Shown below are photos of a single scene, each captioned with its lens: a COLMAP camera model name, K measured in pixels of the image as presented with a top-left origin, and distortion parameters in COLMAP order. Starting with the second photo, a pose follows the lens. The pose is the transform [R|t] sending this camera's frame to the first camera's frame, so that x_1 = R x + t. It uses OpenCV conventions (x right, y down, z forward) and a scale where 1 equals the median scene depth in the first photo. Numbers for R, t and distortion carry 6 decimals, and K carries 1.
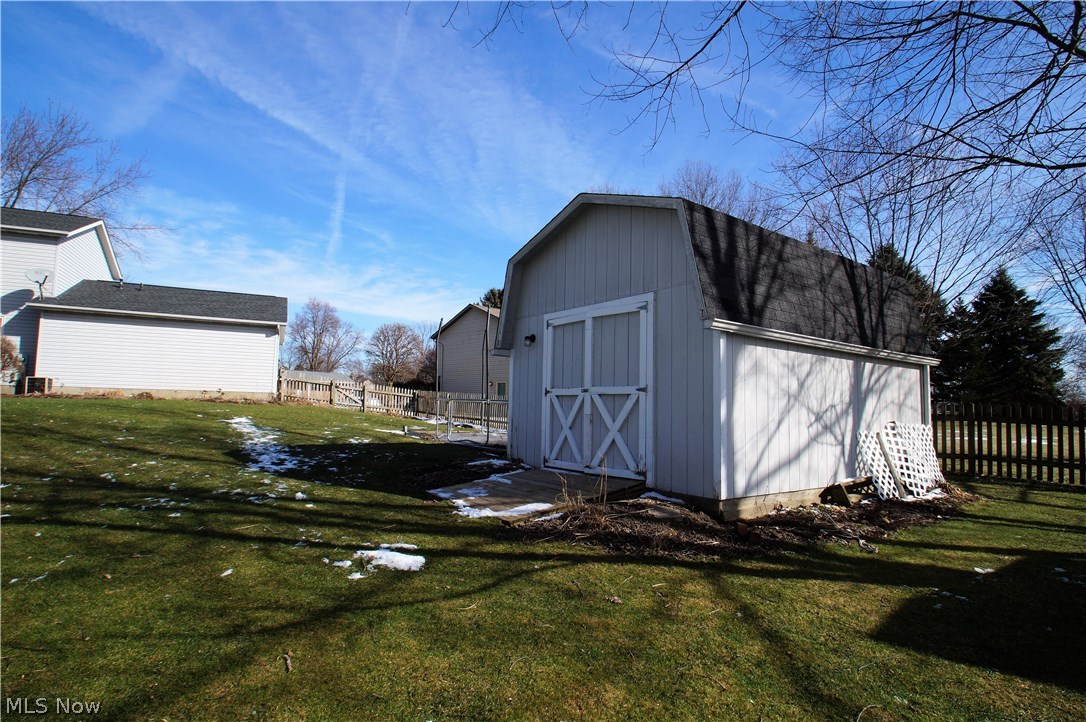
lens RADIAL K [[550.7, 0, 543.0], [0, 550.7, 361.0], [0, 0, 1]] dist [0.017519, -0.024197]
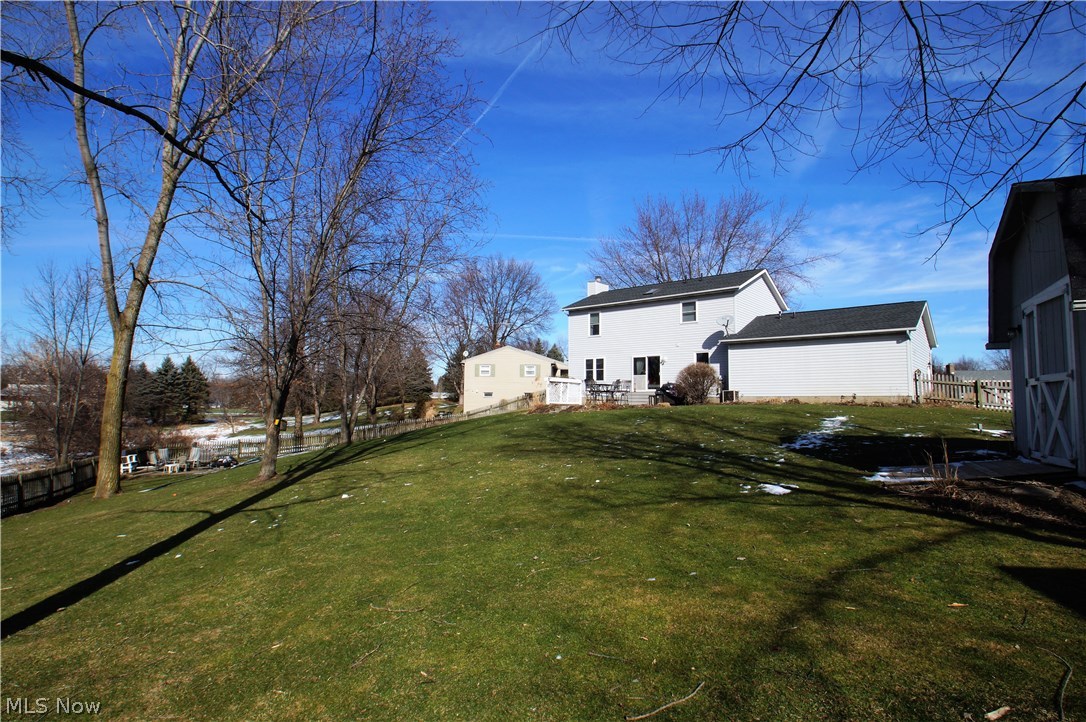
lens RADIAL K [[563.4, 0, 533.2], [0, 563.4, 363.9], [0, 0, 1]] dist [0.011694, -0.026893]
pose [[0.408201, -0.085113, -0.908916, 0.580761], [0.078661, 0.995221, -0.057867, 0.012313], [0.909497, -0.047875, 0.412945, -0.216394]]
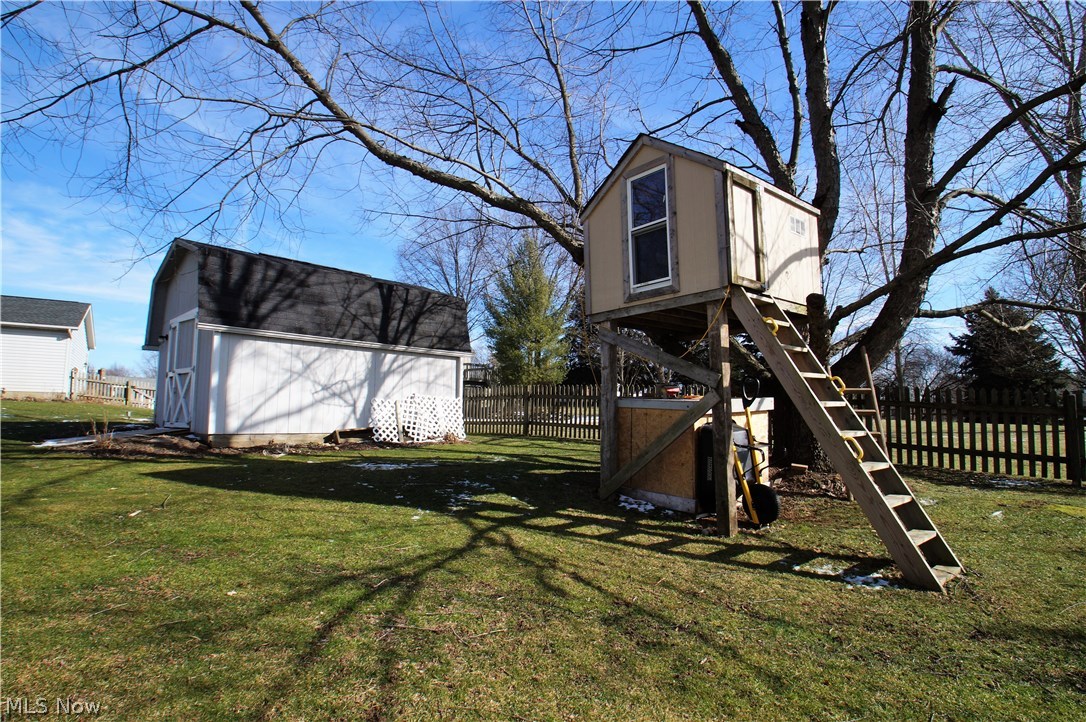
lens RADIAL K [[563.4, 0, 533.2], [0, 563.4, 363.9], [0, 0, 1]] dist [0.011694, -0.026893]
pose [[0.989105, -0.001682, 0.147204, 0.751465], [0.003209, 0.999943, -0.010137, 0.047380], [-0.147179, 0.010498, 0.989054, -0.582185]]
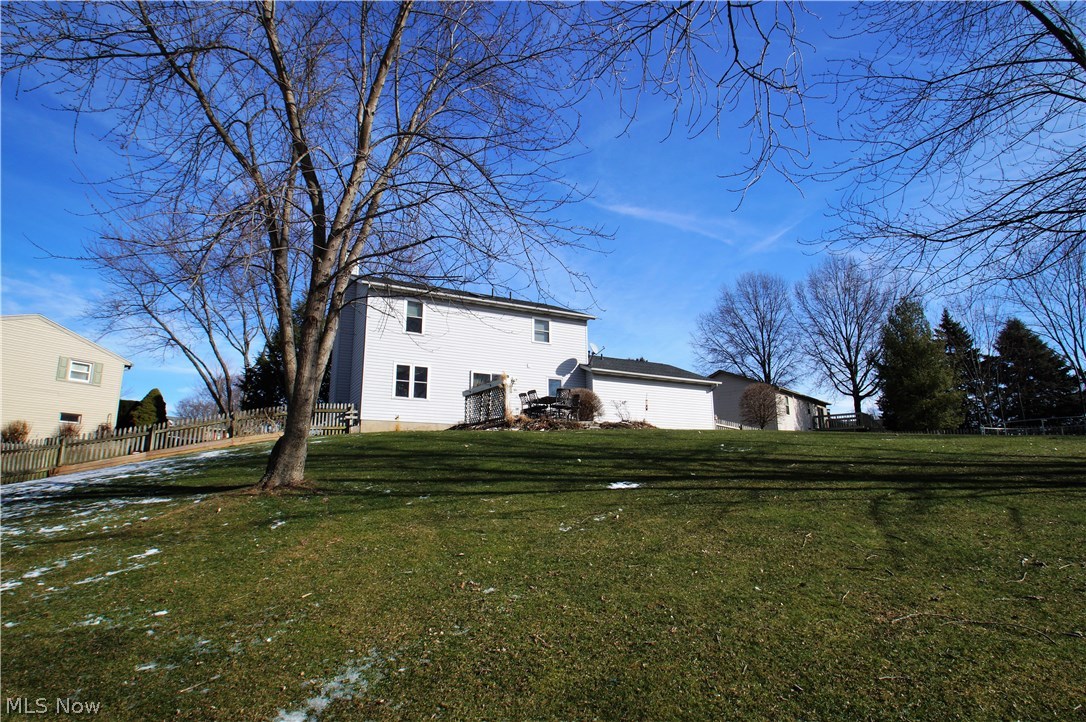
lens RADIAL K [[563.4, 0, 533.2], [0, 563.4, 363.9], [0, 0, 1]] dist [0.011694, -0.026893]
pose [[0.999431, -0.016077, 0.029667, -2.872396], [0.019351, 0.993338, -0.113603, 0.107677], [-0.027643, 0.114113, 0.993083, -1.038914]]
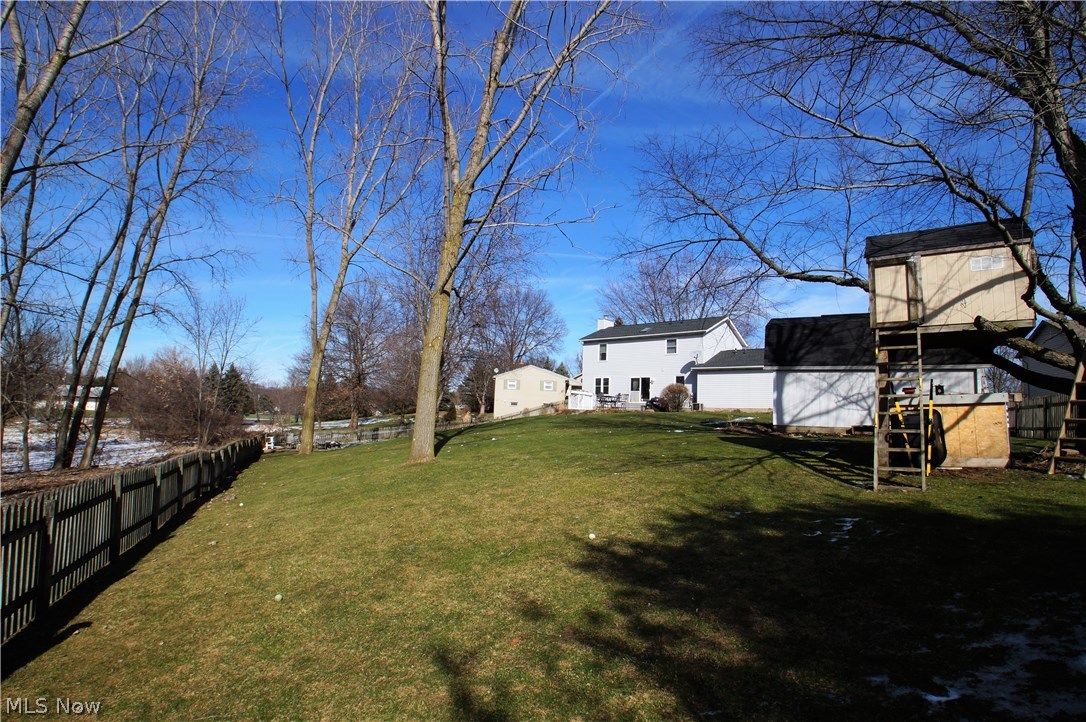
lens RADIAL K [[563.4, 0, 533.2], [0, 563.4, 363.9], [0, 0, 1]] dist [0.011694, -0.026893]
pose [[0.409606, -0.098701, -0.906907, 1.950626], [0.048773, 0.995077, -0.086269, 0.088848], [0.910958, -0.008896, 0.412403, -1.117052]]
